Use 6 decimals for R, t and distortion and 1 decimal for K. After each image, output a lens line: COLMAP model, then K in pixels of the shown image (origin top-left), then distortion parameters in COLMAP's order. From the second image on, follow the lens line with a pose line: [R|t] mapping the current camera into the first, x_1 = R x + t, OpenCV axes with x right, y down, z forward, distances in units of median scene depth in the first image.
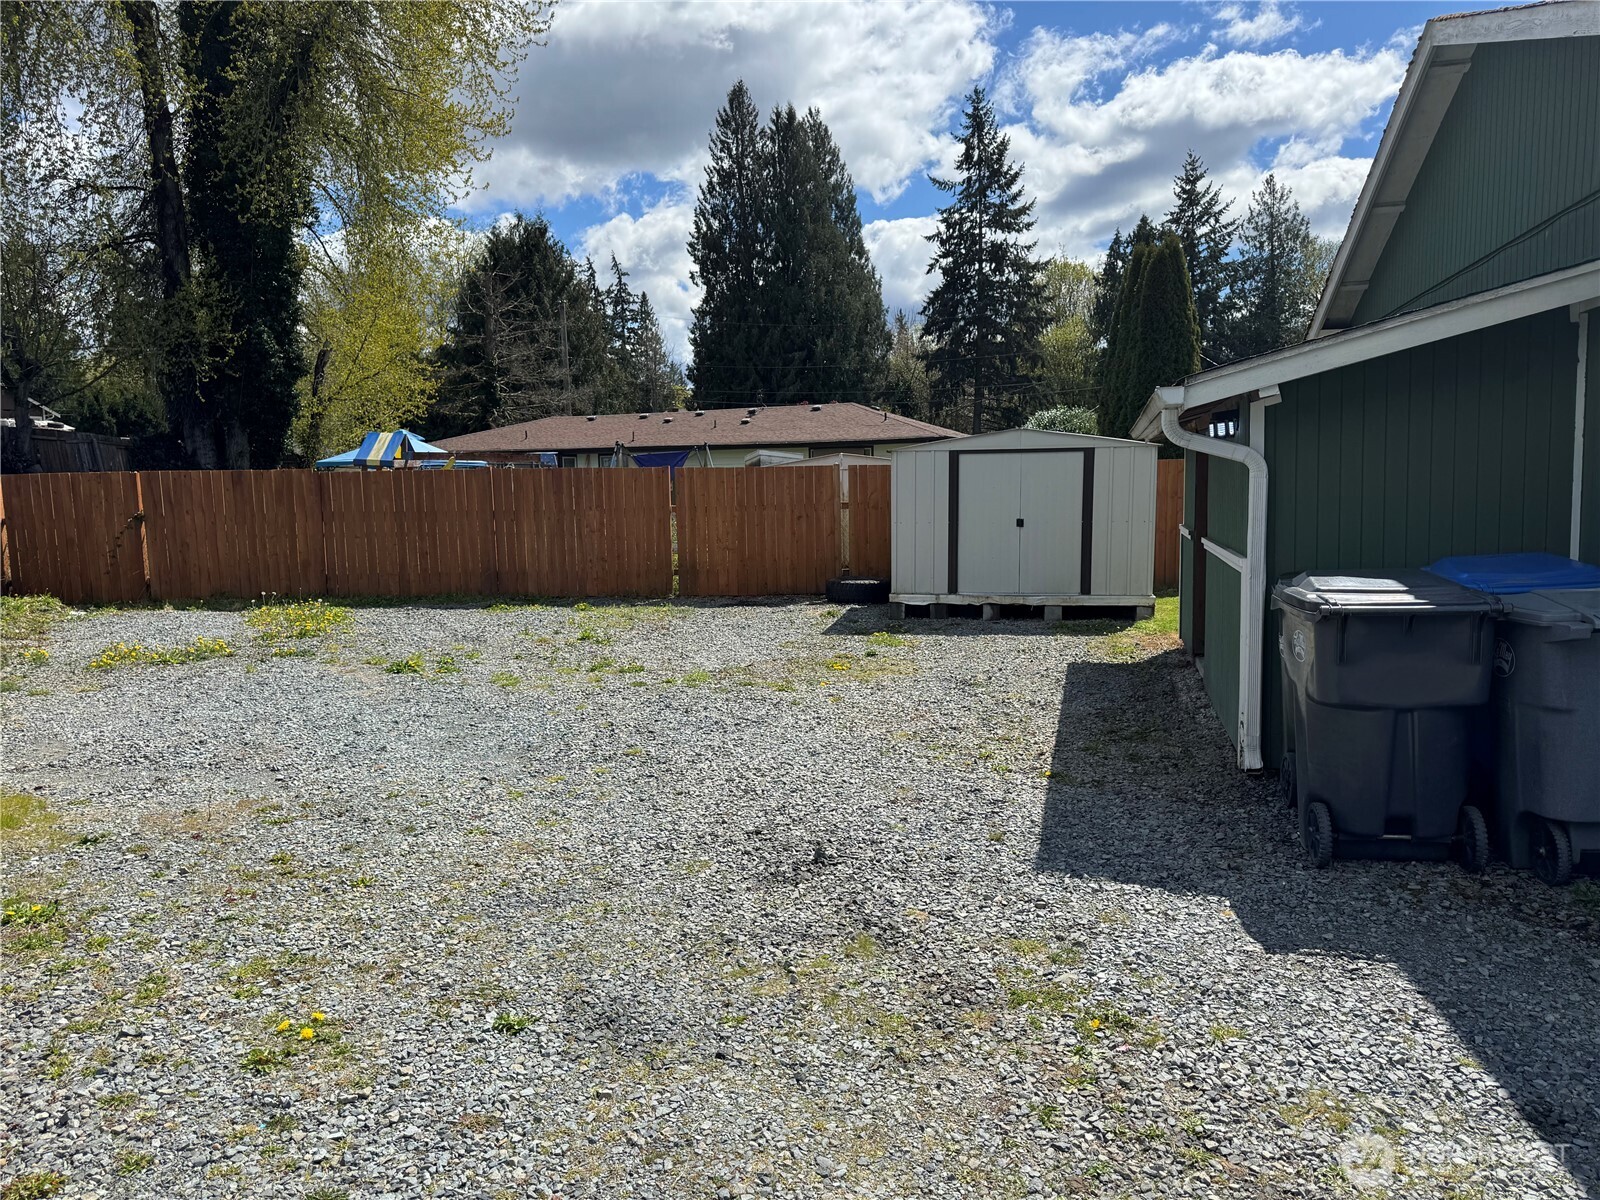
lens RADIAL K [[1096.5, 0, 762.8], [0, 1096.5, 601.7], [0, 0, 1]] dist [0.078099, -0.107984]
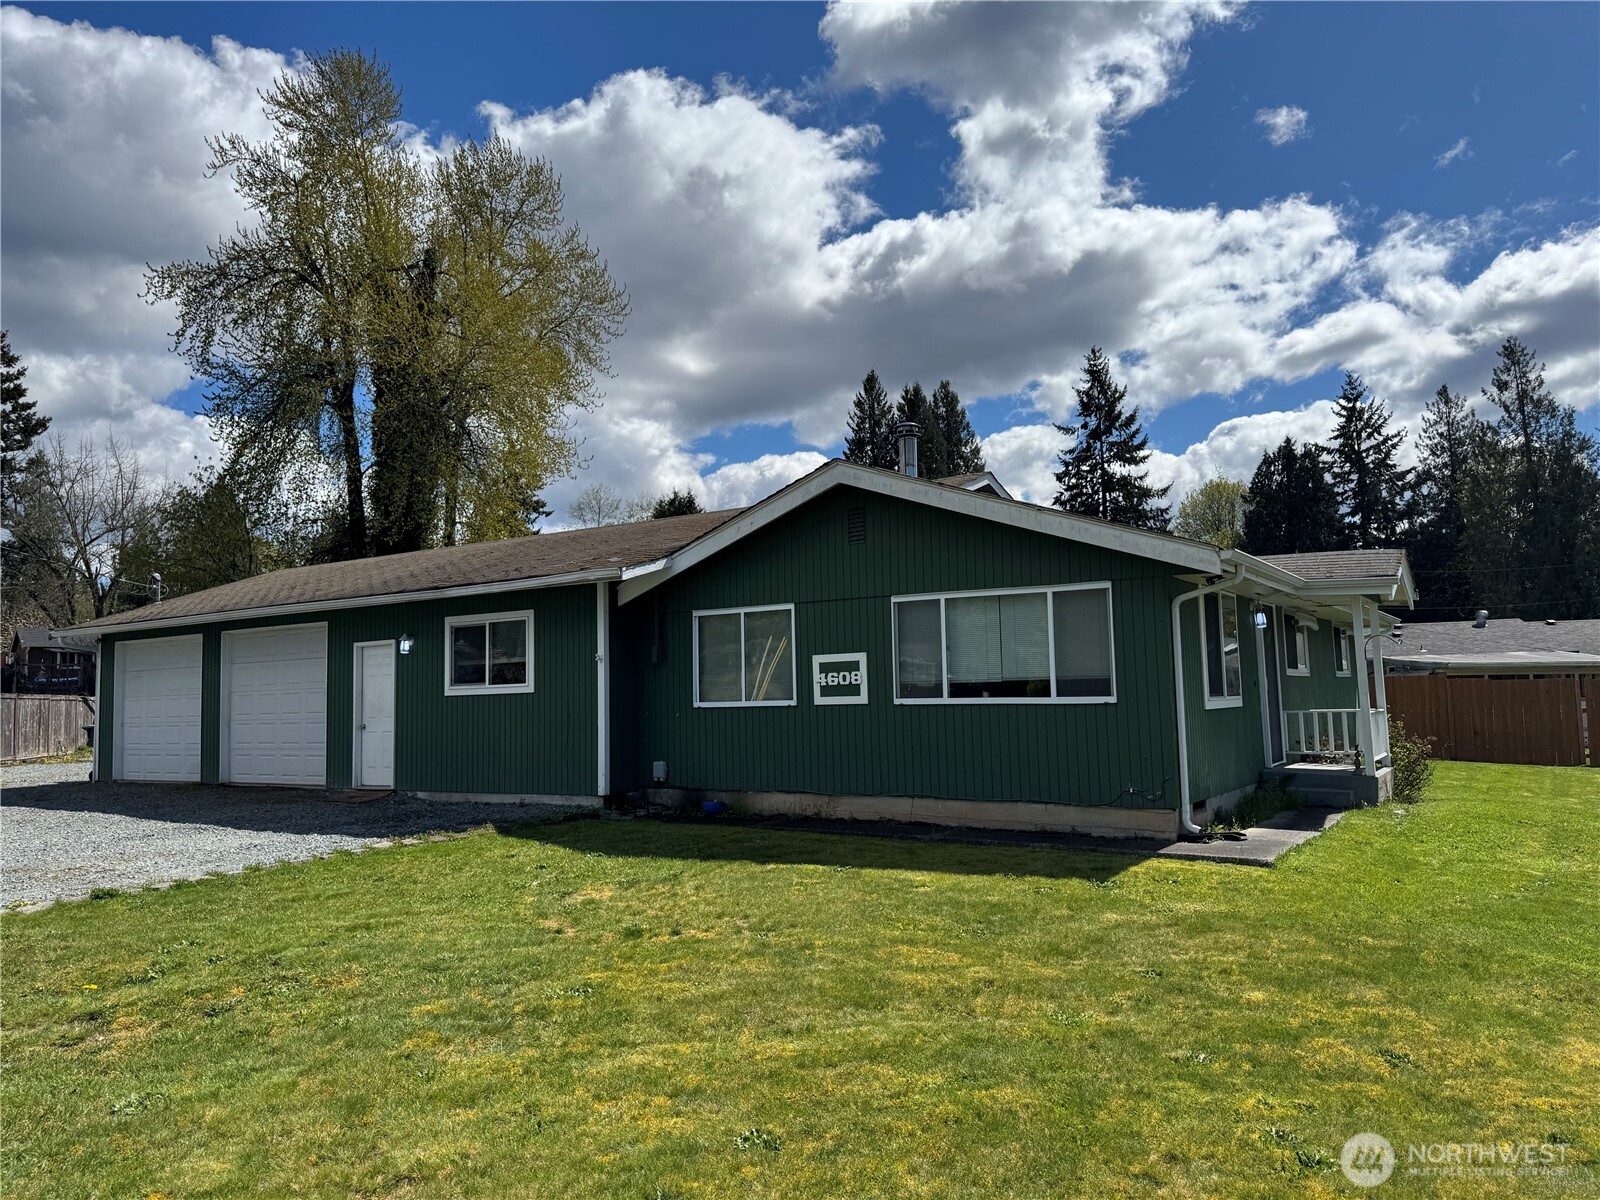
lens RADIAL K [[1116.4, 0, 800.0], [0, 1116.4, 600.0], [0, 0, 1]] dist [0.131989, -0.204875]
pose [[0.953121, -0.031498, -0.300946, 0.249410], [-0.024238, 0.983424, -0.179691, 0.015246], [0.301618, 0.178562, 0.936559, -0.152321]]
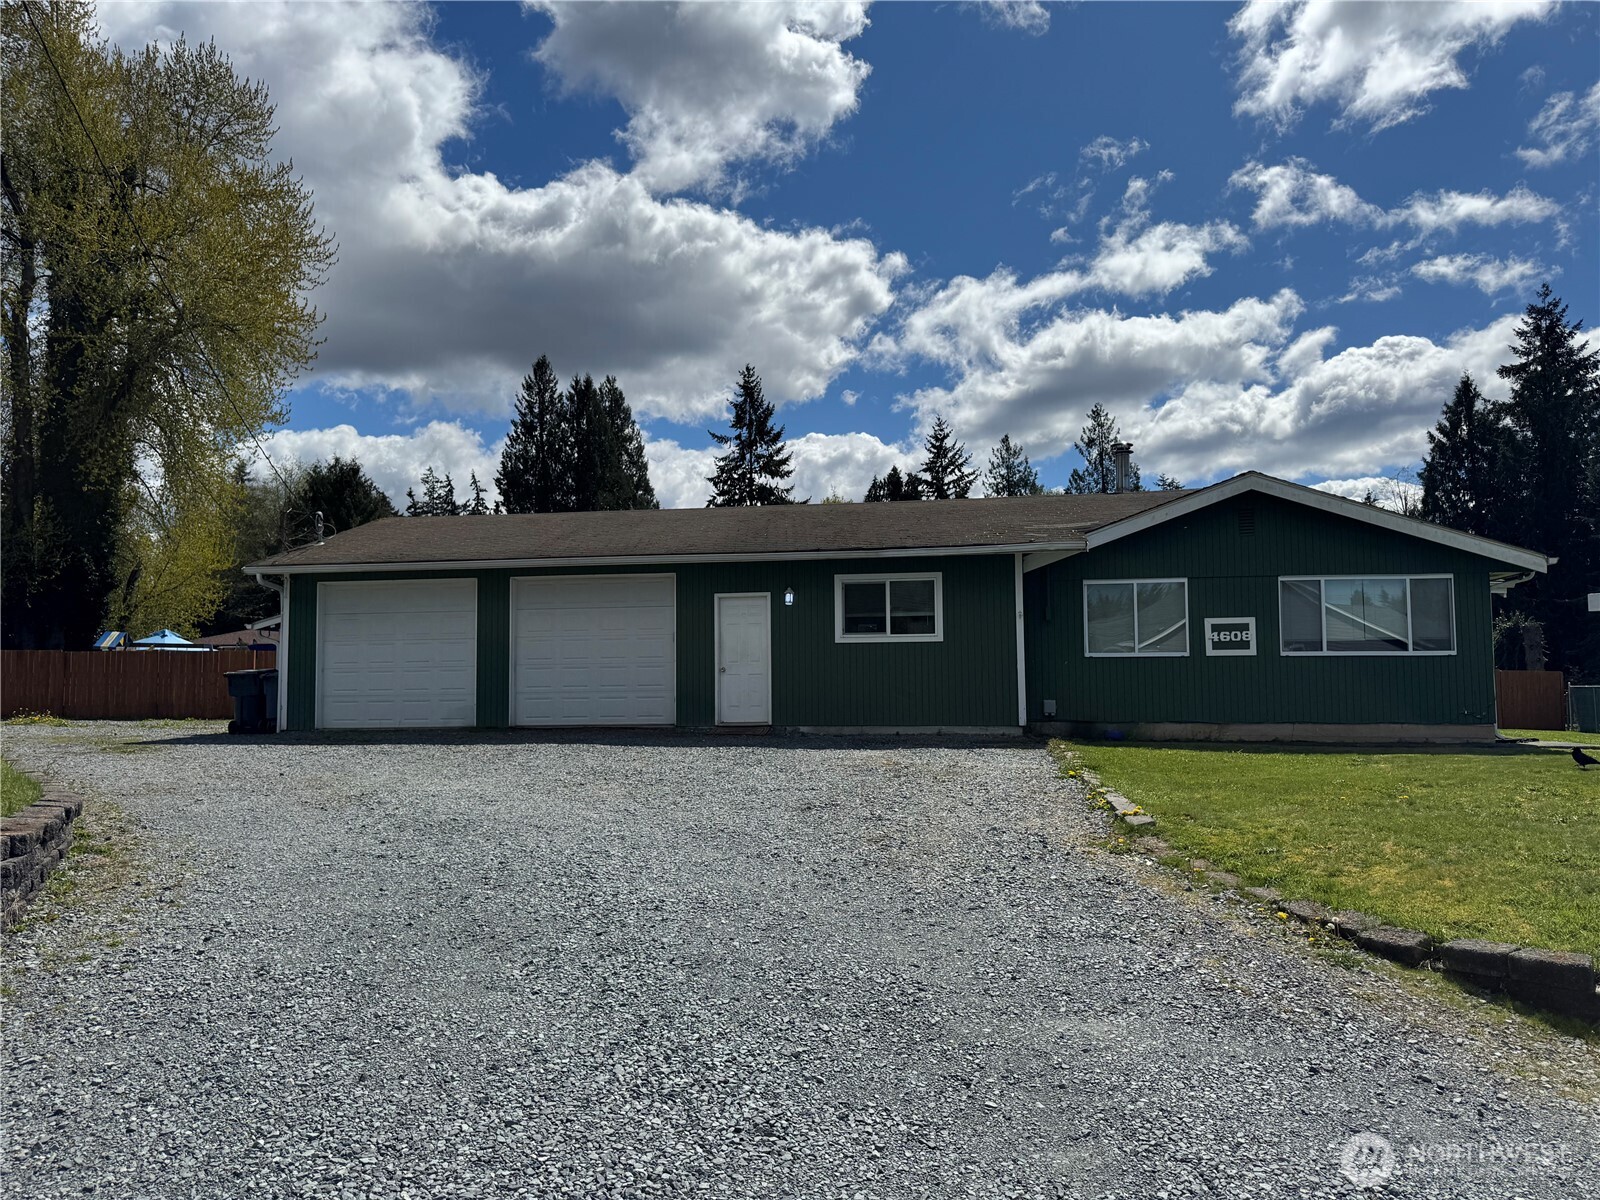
lens RADIAL K [[1116.4, 0, 800.0], [0, 1116.4, 600.0], [0, 0, 1]] dist [0.131989, -0.204875]
pose [[0.993602, 0.018582, 0.111399, 0.116108], [0.002110, 0.983145, -0.182814, 0.028457], [-0.112918, 0.181879, 0.976816, -0.196802]]
